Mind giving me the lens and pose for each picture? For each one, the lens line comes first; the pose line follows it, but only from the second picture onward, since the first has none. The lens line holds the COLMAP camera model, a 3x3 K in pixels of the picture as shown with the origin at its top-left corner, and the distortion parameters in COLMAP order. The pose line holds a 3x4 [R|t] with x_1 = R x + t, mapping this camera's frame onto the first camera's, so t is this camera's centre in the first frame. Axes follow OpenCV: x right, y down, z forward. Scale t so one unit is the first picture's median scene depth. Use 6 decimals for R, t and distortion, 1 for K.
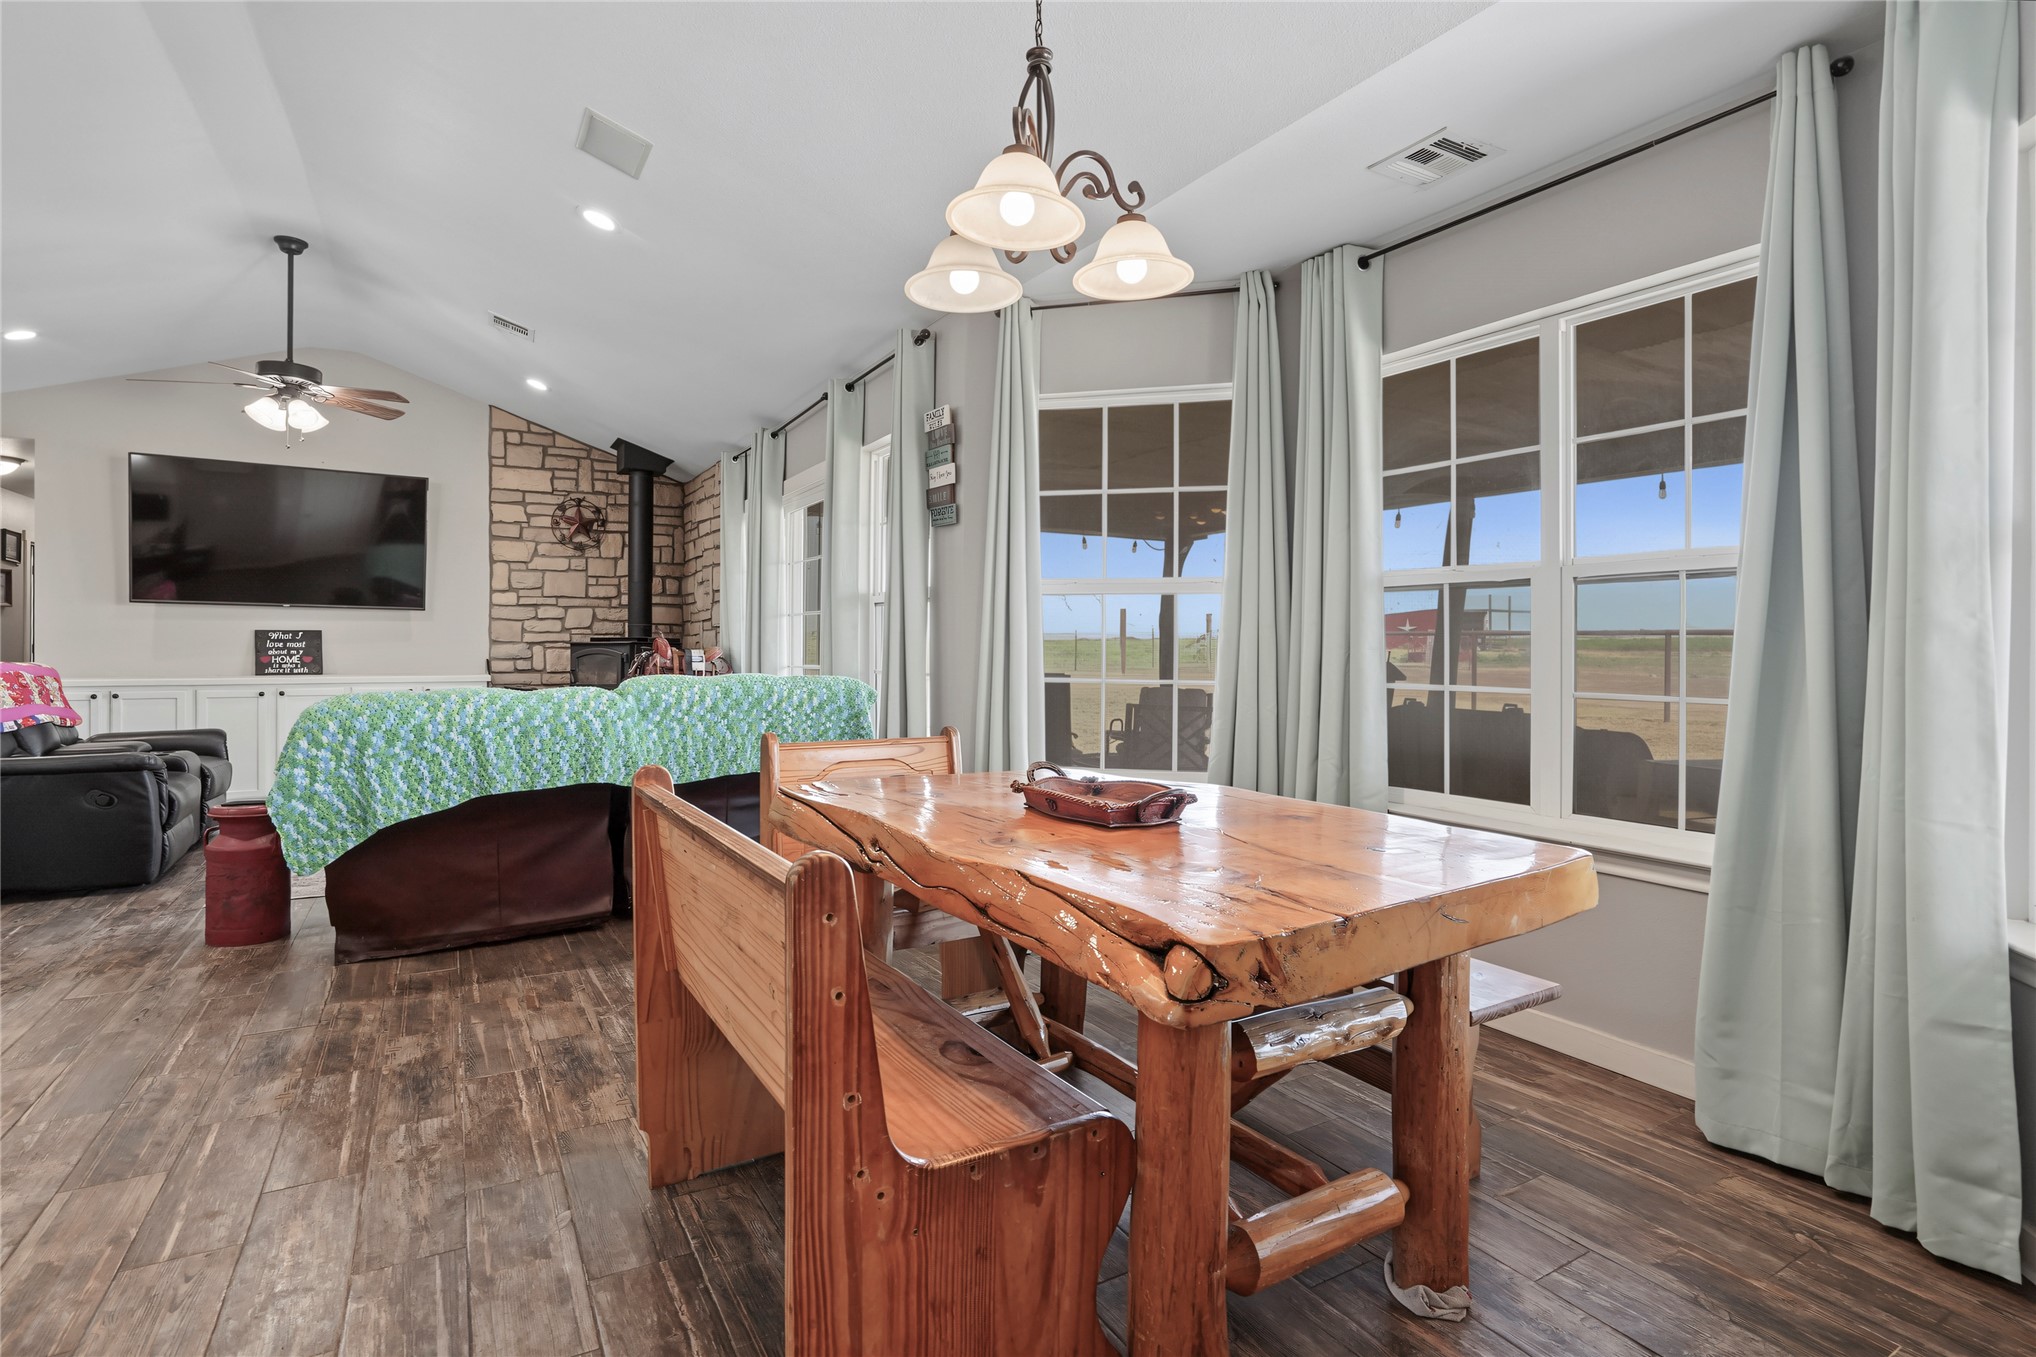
lens RADIAL K [[992.3, 0, 1027.6], [0, 992.3, 641.2], [0, 0, 1]] dist [-0.061741, 0.024461]
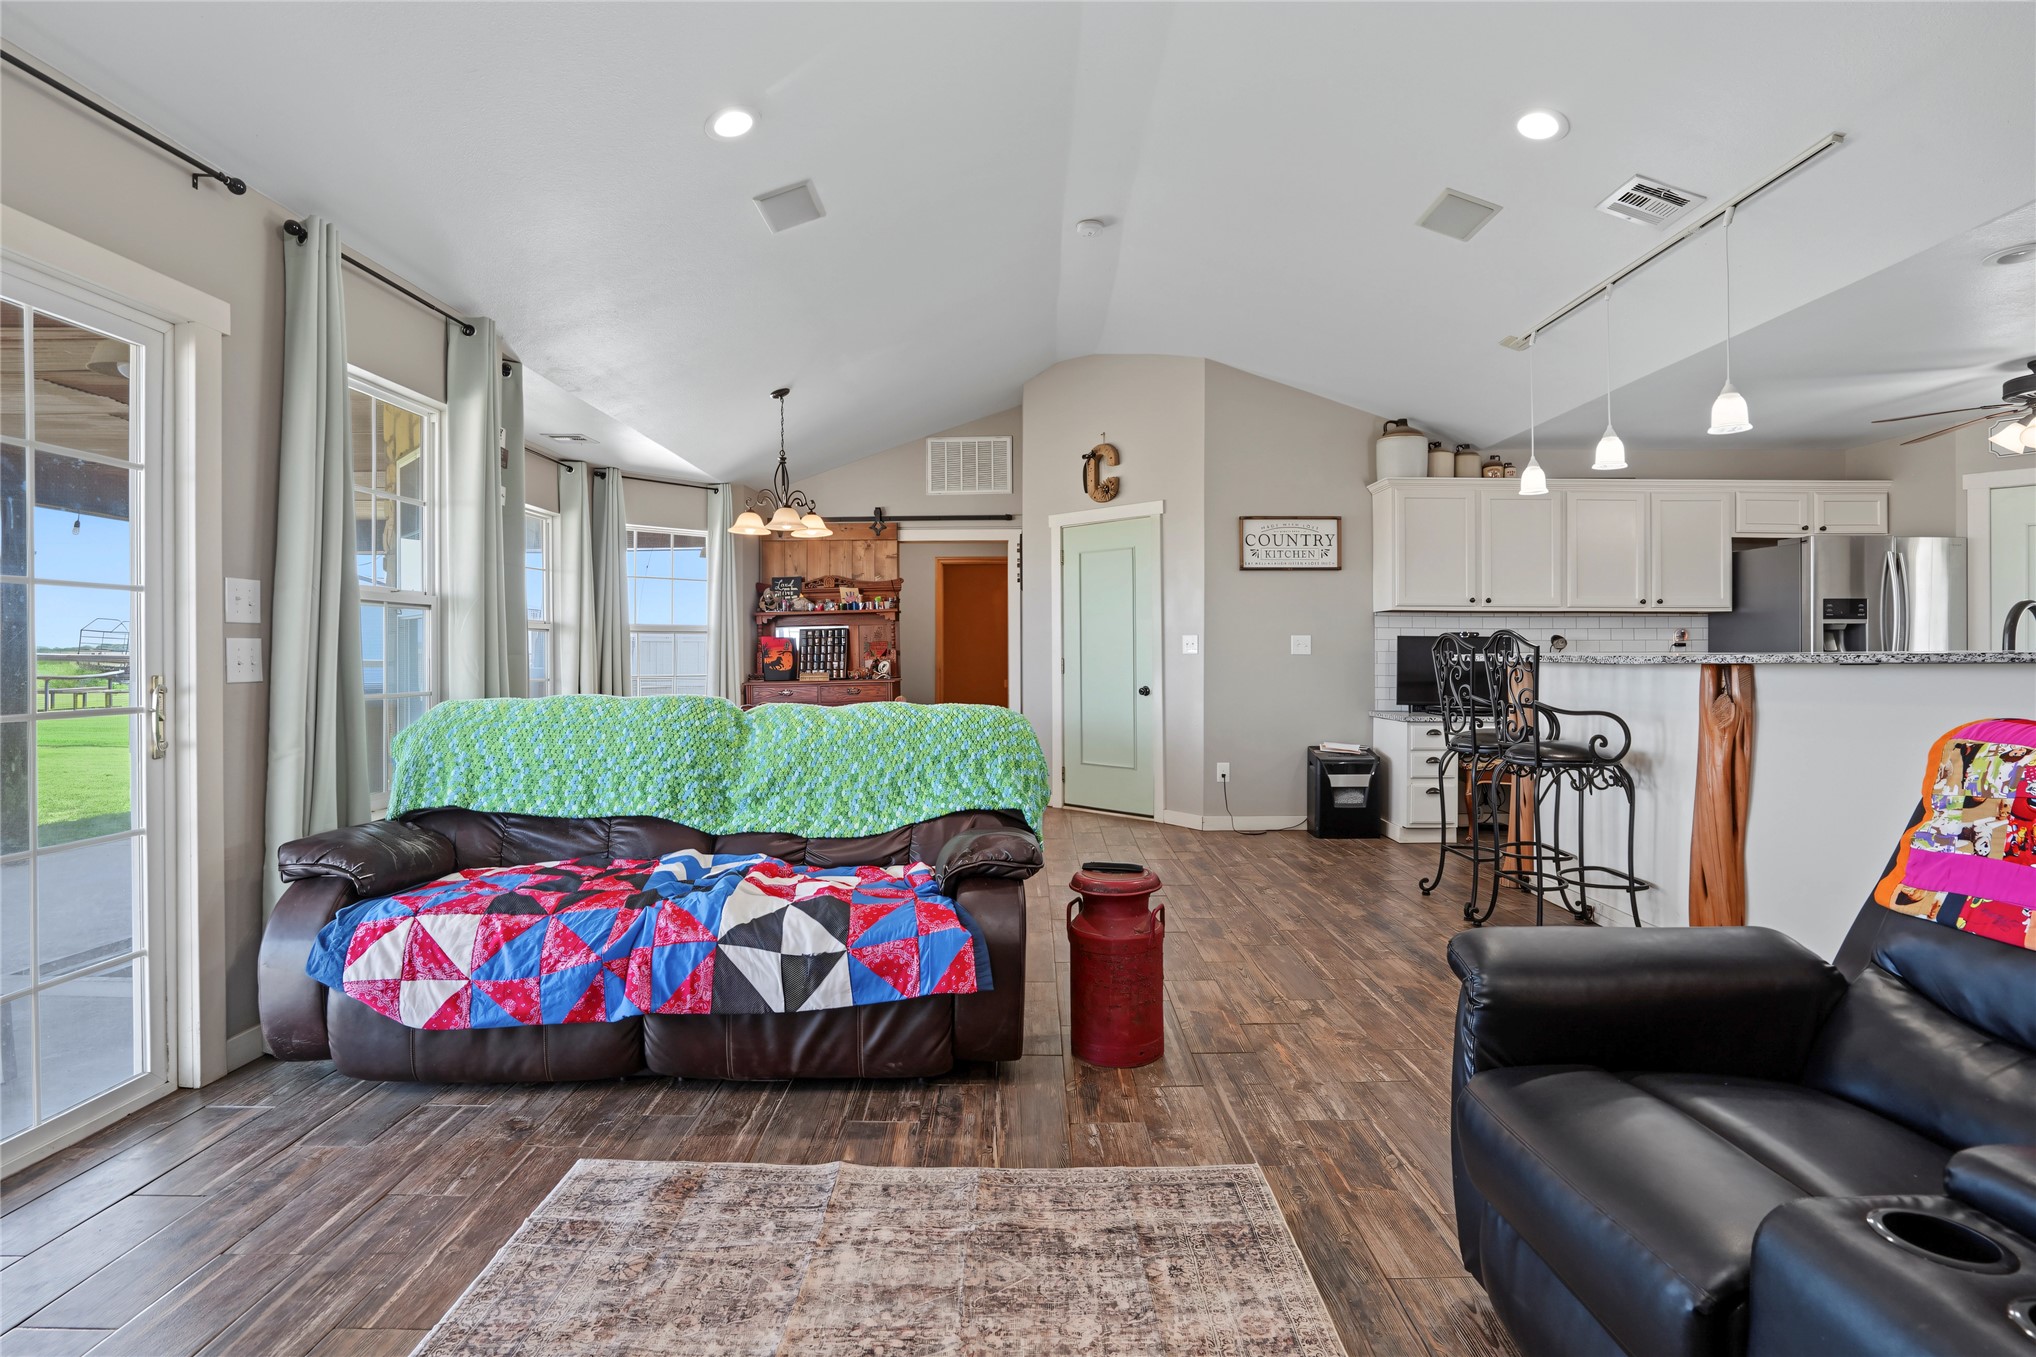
lens RADIAL K [[980.7, 0, 1020.3], [0, 980.7, 657.6], [0, 0, 1]] dist [-0.057451, 0.021866]
pose [[-0.856850, 0.001917, 0.515562, -0.621273], [0.000271, 0.999995, -0.003268, 0.003286], [-0.515565, -0.002661, -0.856846, 0.921979]]
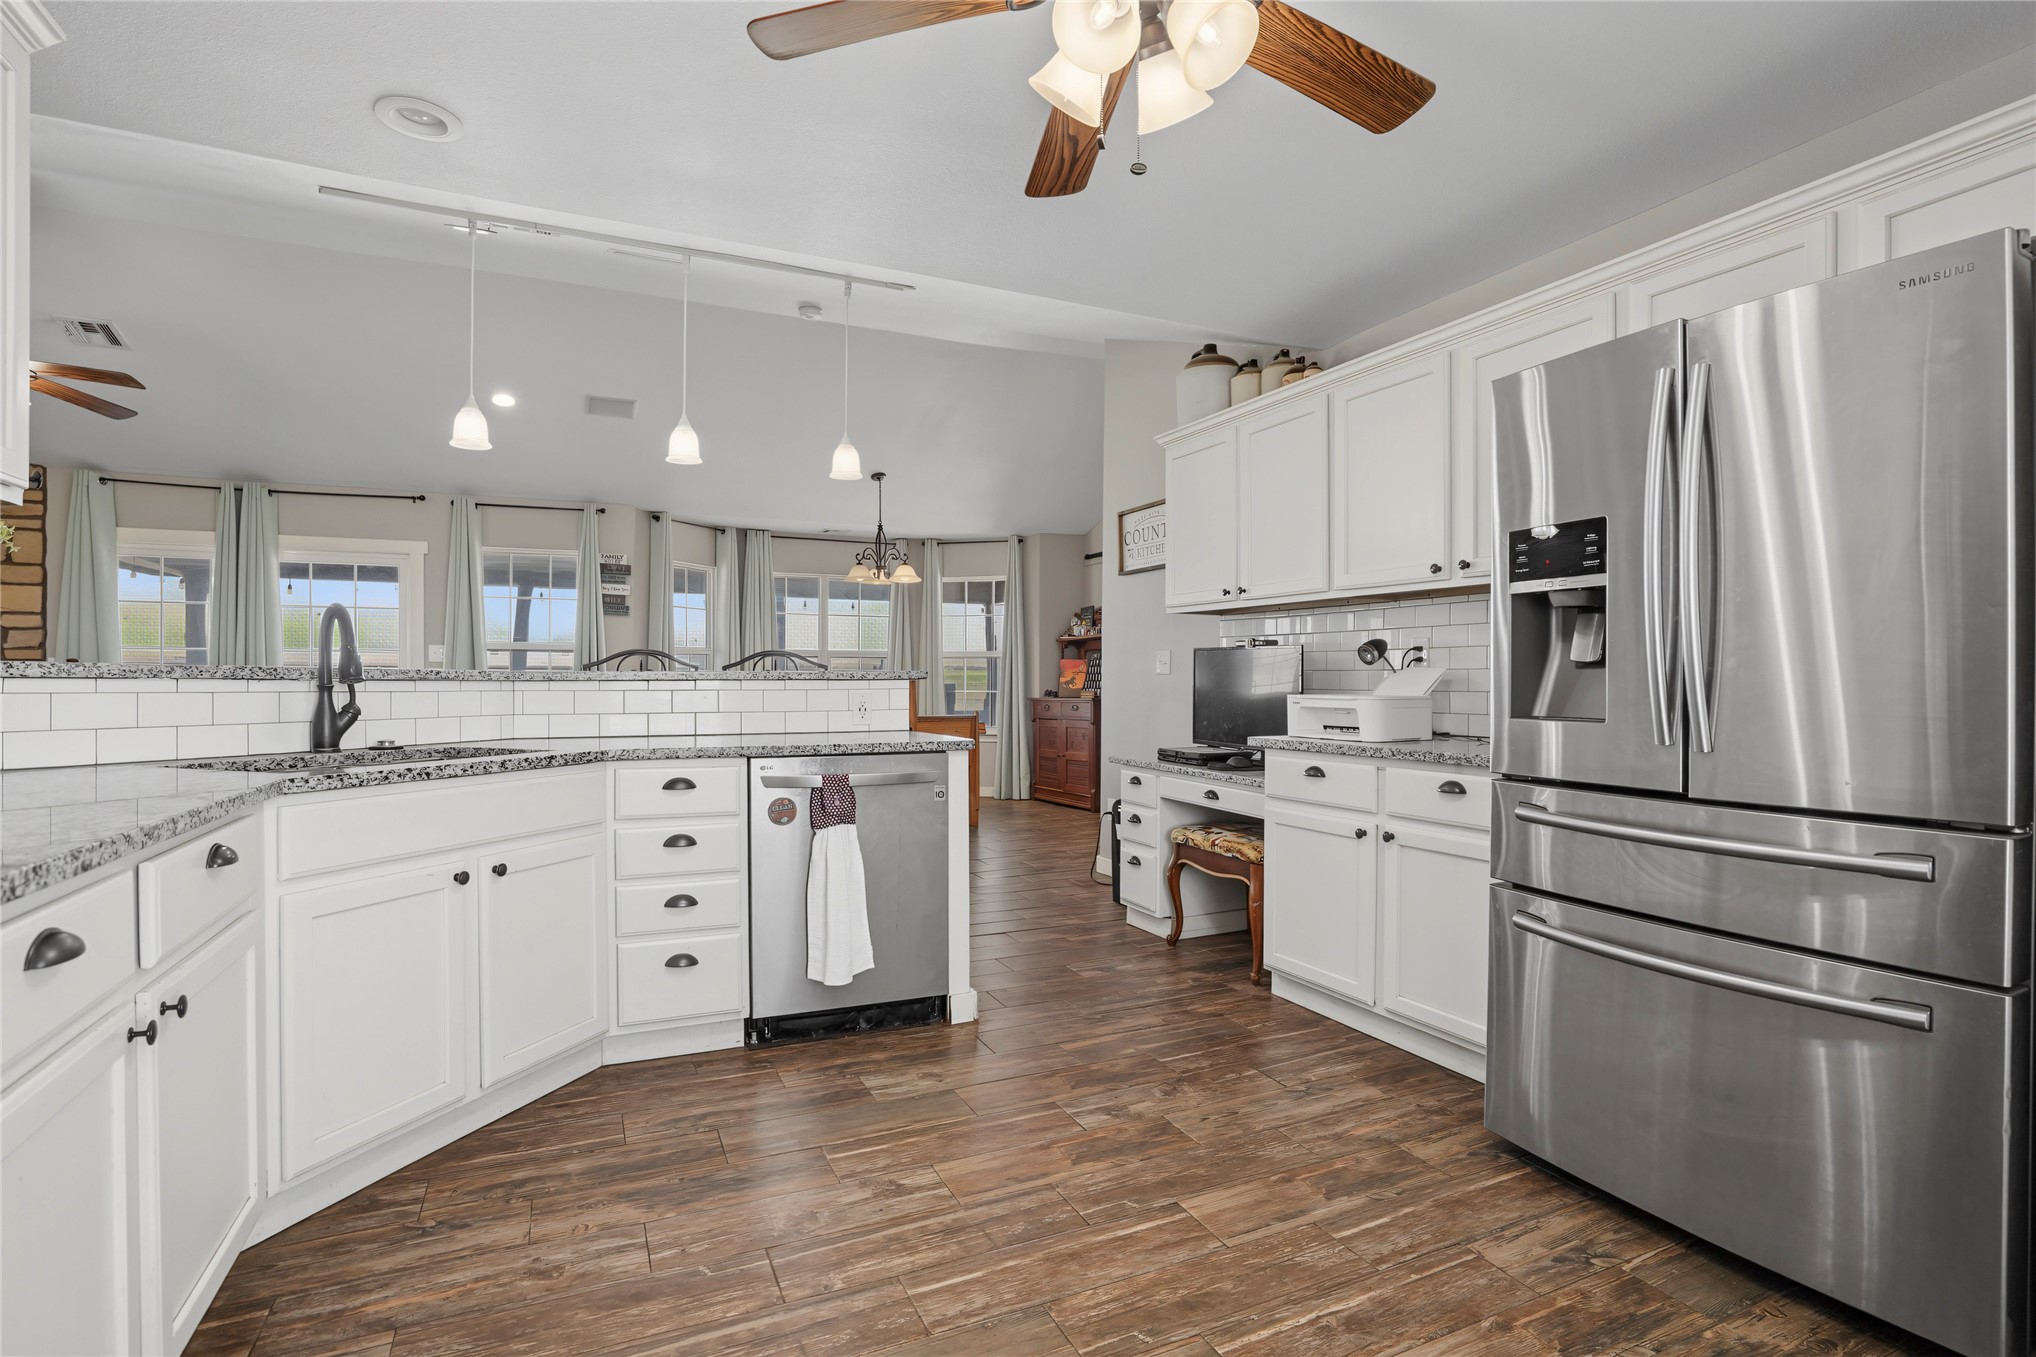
lens RADIAL K [[973.3, 0, 1026.8], [0, 973.3, 672.5], [0, 0, 1]] dist [-0.063488, 0.023039]
pose [[0.075979, 0.006323, 0.997089, -1.122553], [-0.005595, 0.999967, -0.005915, 0.001970], [-0.997094, -0.005129, 0.076011, 0.032114]]
